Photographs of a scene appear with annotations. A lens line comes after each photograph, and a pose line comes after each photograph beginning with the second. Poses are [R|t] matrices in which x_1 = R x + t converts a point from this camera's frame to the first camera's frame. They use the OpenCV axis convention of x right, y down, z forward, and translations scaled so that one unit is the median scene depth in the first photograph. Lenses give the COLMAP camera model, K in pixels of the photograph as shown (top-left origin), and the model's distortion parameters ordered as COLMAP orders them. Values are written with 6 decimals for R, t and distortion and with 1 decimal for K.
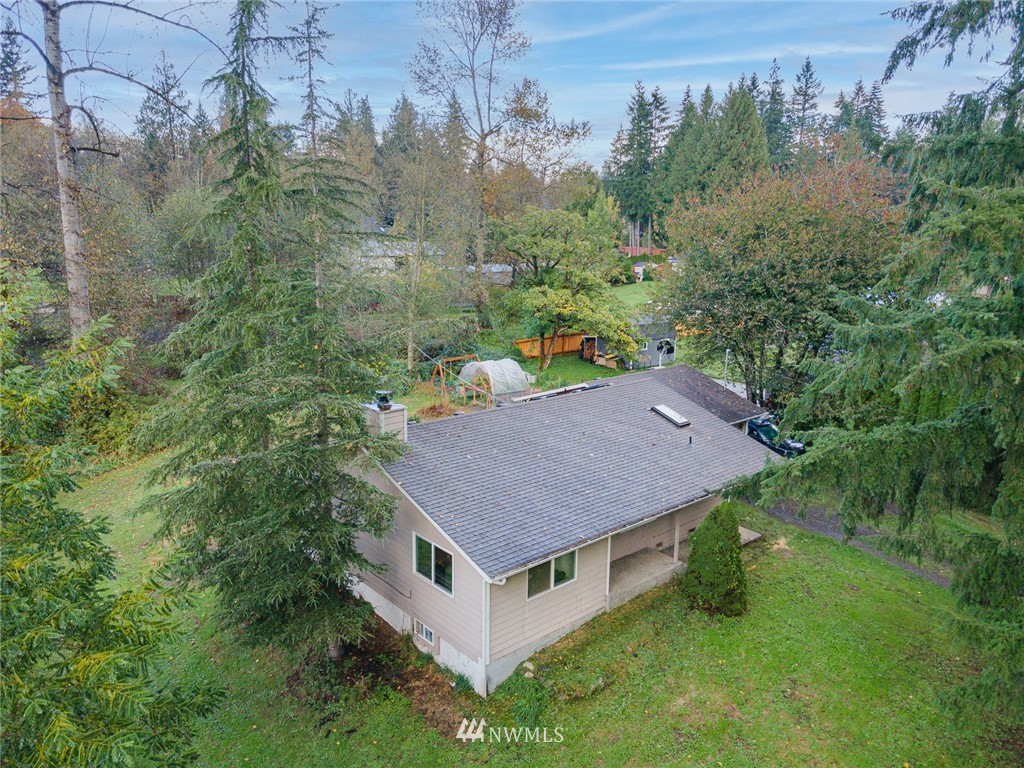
lens RADIAL K [[746.4, 0, 508.4], [0, 746.4, 383.9], [0, 0, 1]] dist [0.029714, 0.031416]
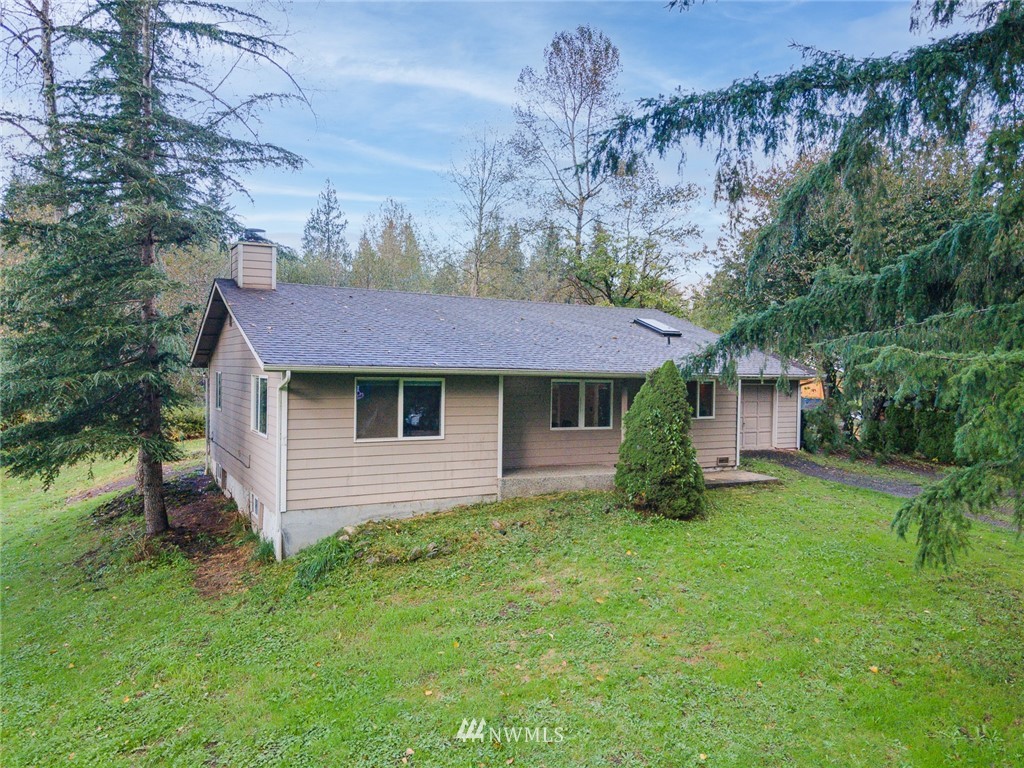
lens RADIAL K [[746.4, 0, 508.4], [0, 746.4, 383.9], [0, 0, 1]] dist [0.029714, 0.031416]
pose [[0.977877, 0.005847, -0.209100, 0.233456], [-0.043667, 0.983292, -0.176722, 0.253983], [0.204573, 0.181943, 0.961793, 0.218657]]
